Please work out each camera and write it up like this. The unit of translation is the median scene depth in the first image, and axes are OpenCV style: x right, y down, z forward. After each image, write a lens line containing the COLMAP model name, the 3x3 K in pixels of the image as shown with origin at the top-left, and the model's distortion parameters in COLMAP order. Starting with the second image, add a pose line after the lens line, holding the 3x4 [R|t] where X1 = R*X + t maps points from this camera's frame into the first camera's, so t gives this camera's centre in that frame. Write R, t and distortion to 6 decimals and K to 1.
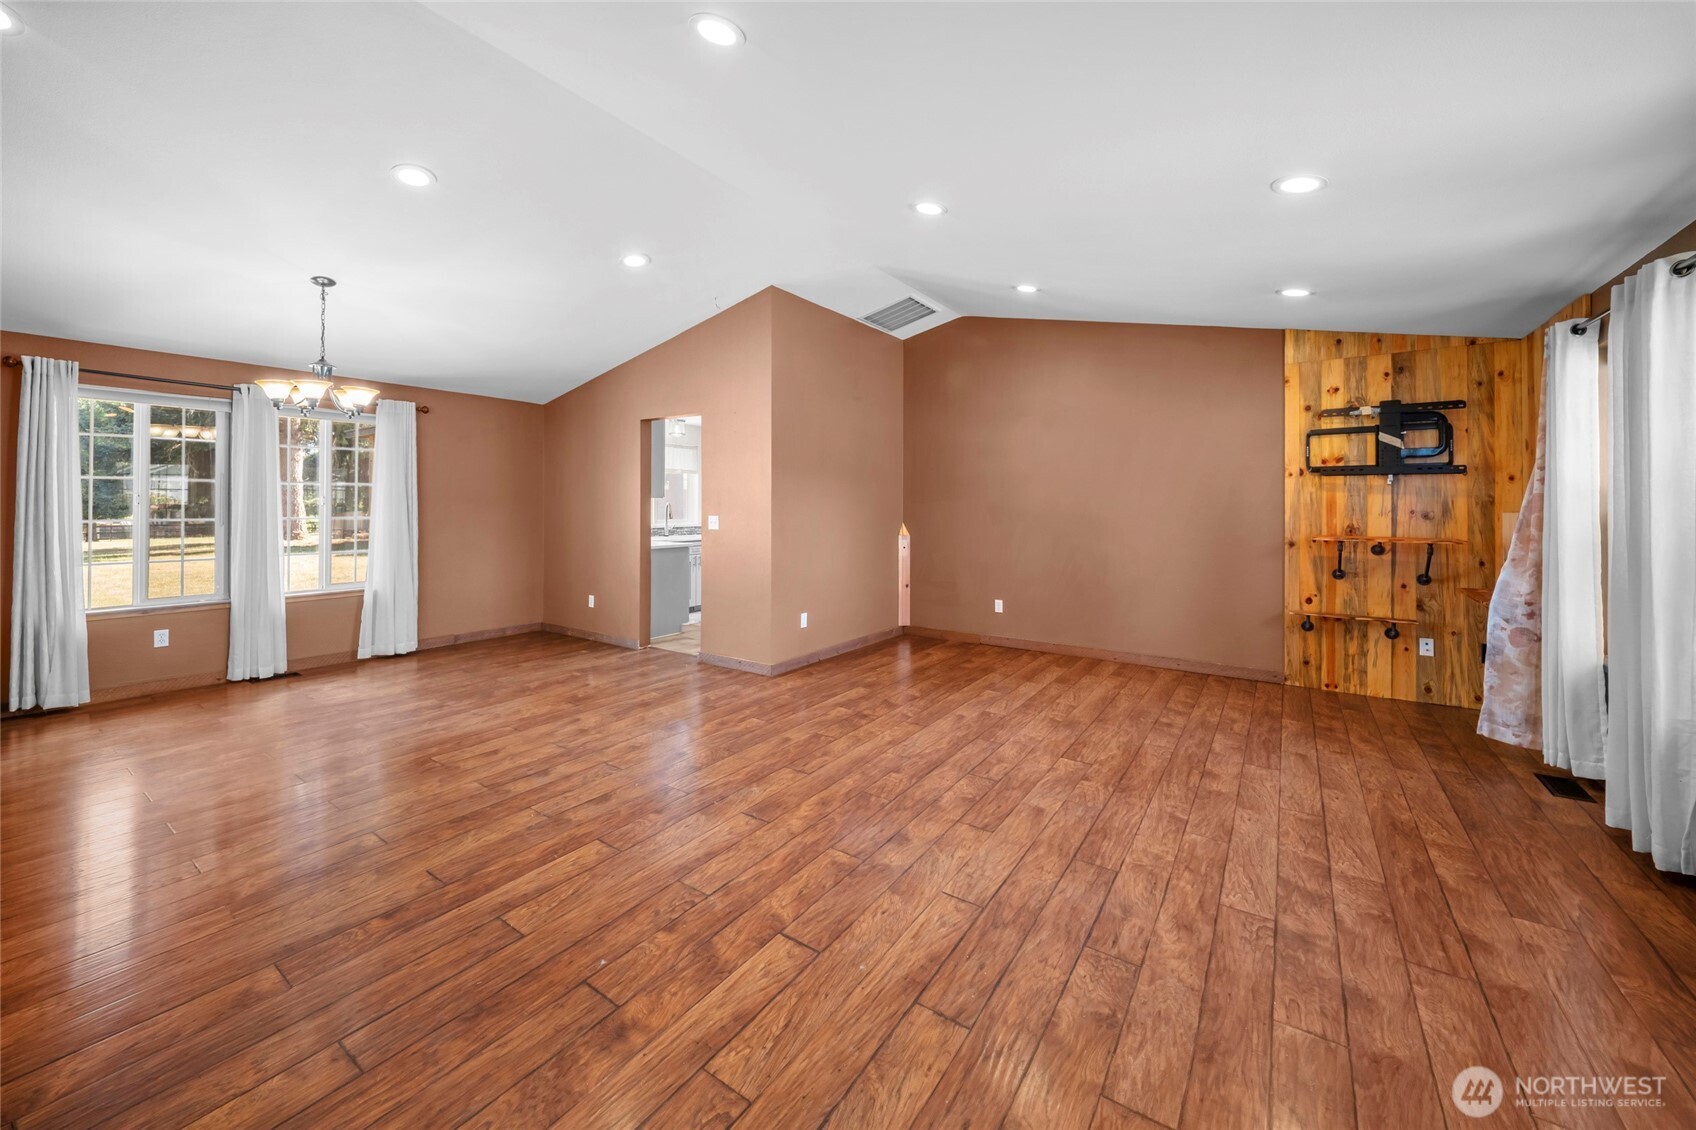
lens RADIAL K [[632.5, 0, 849.1], [0, 632.5, 503.1], [0, 0, 1]] dist [0.018123, -0.008106]
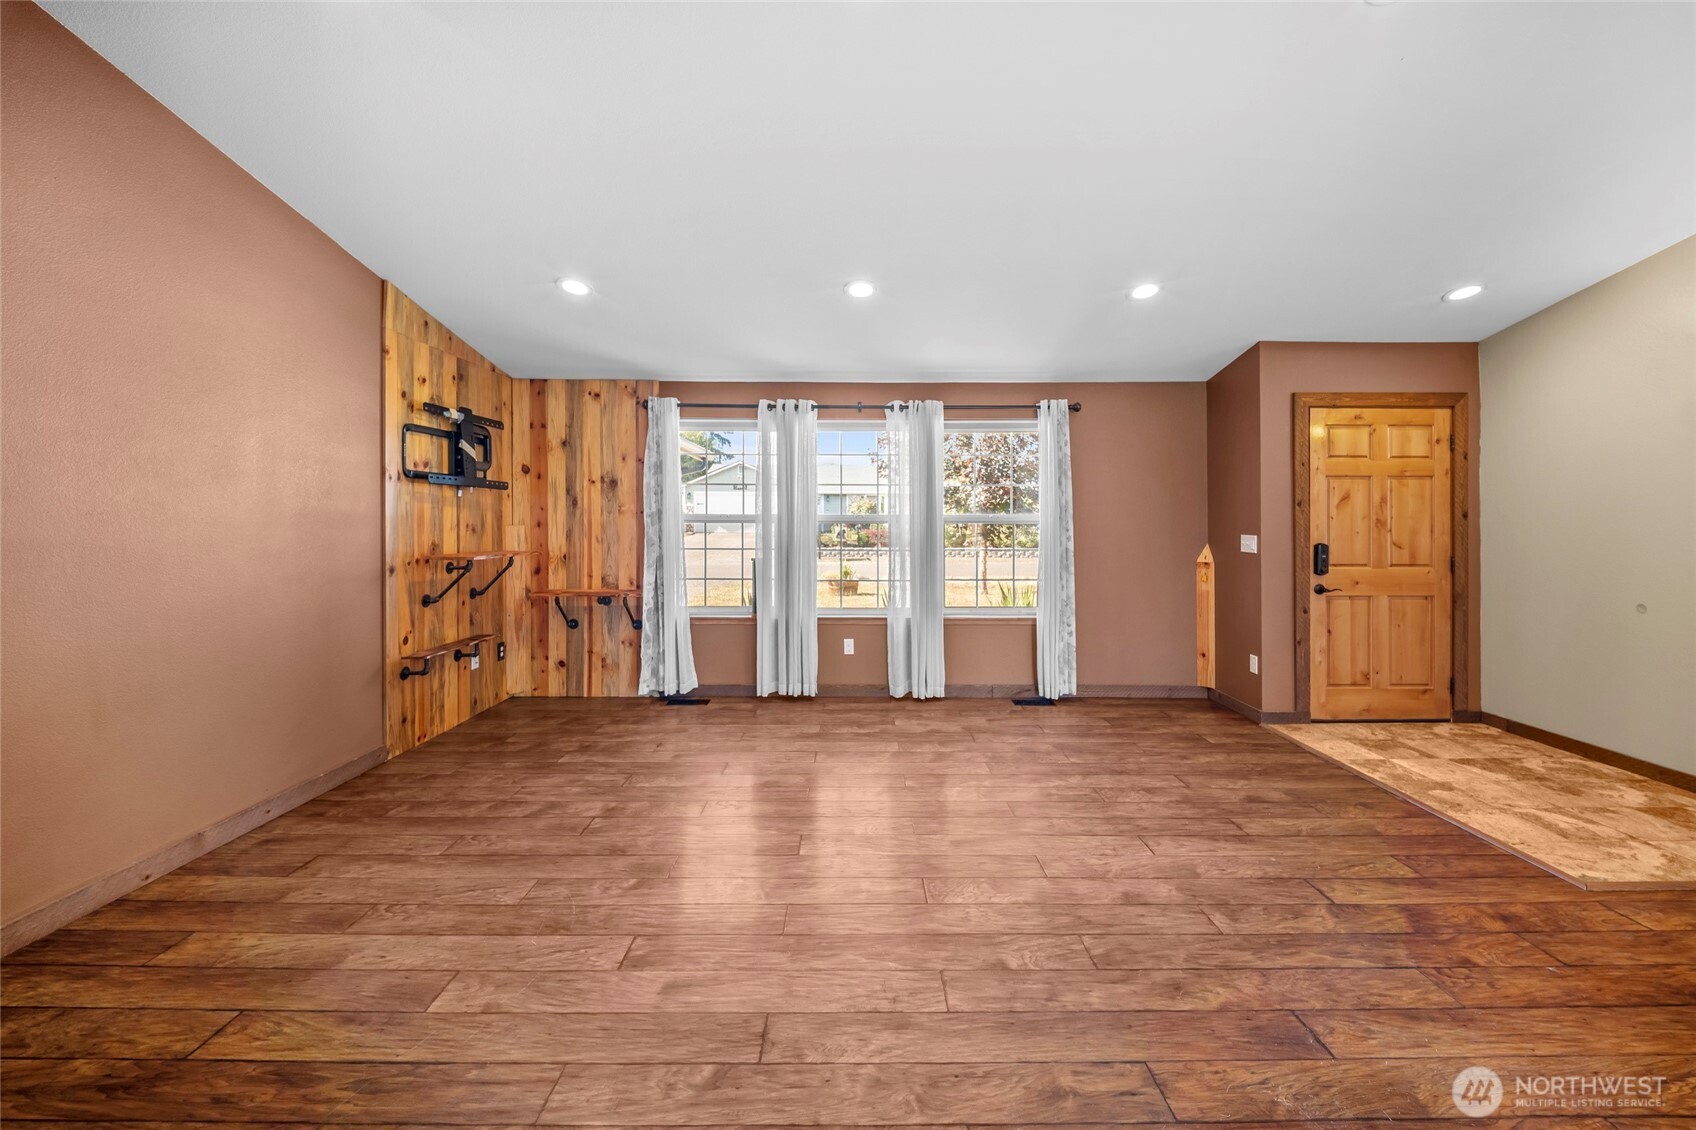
lens RADIAL K [[617.9, 0, 859.3], [0, 617.9, 521.9], [0, 0, 1]] dist [0.012710, -0.008058]
pose [[-0.567011, -0.005133, 0.823694, -0.244743], [-0.007651, 0.999970, 0.000965, 0.002498], [-0.823675, -0.005755, -0.567034, 1.067262]]
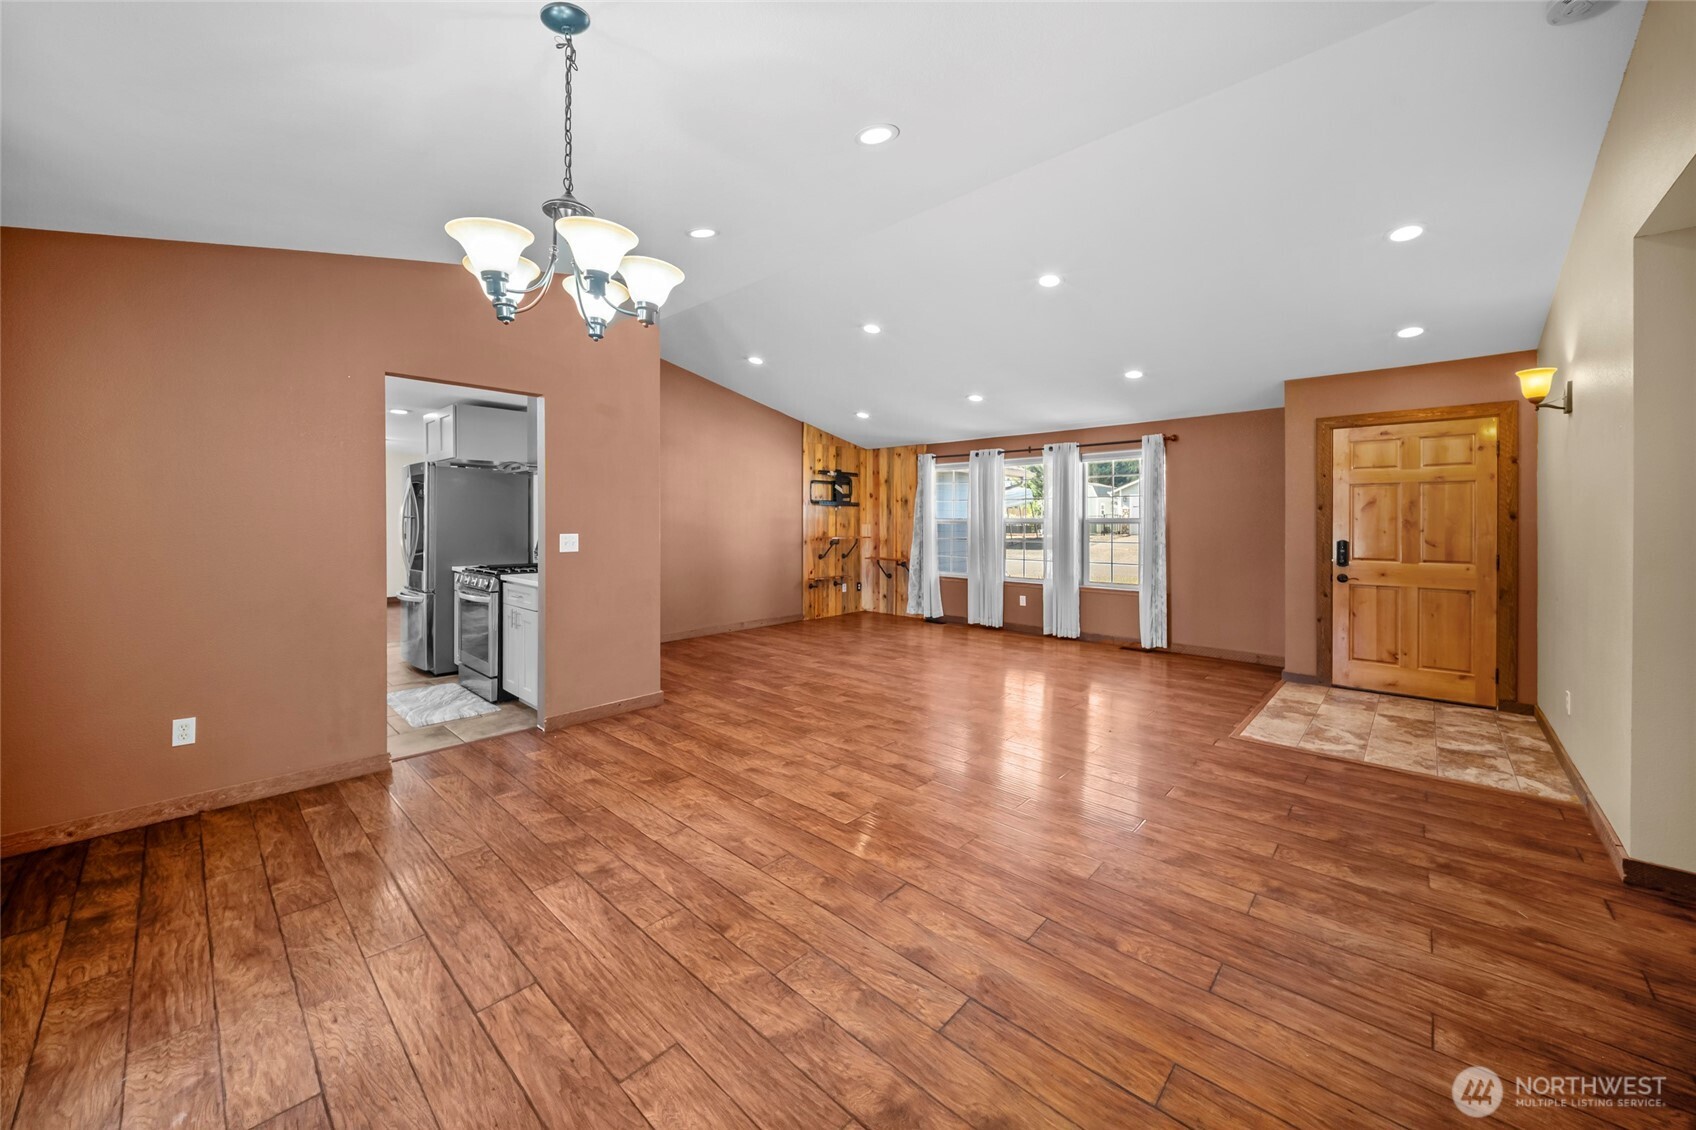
lens RADIAL K [[617.9, 0, 859.3], [0, 617.9, 521.9], [0, 0, 1]] dist [0.012710, -0.008058]
pose [[0.140266, -0.002431, 0.990111, -1.128969], [-0.007605, 0.999965, 0.003533, -0.000515], [-0.990085, -0.008025, 0.140242, 0.671290]]
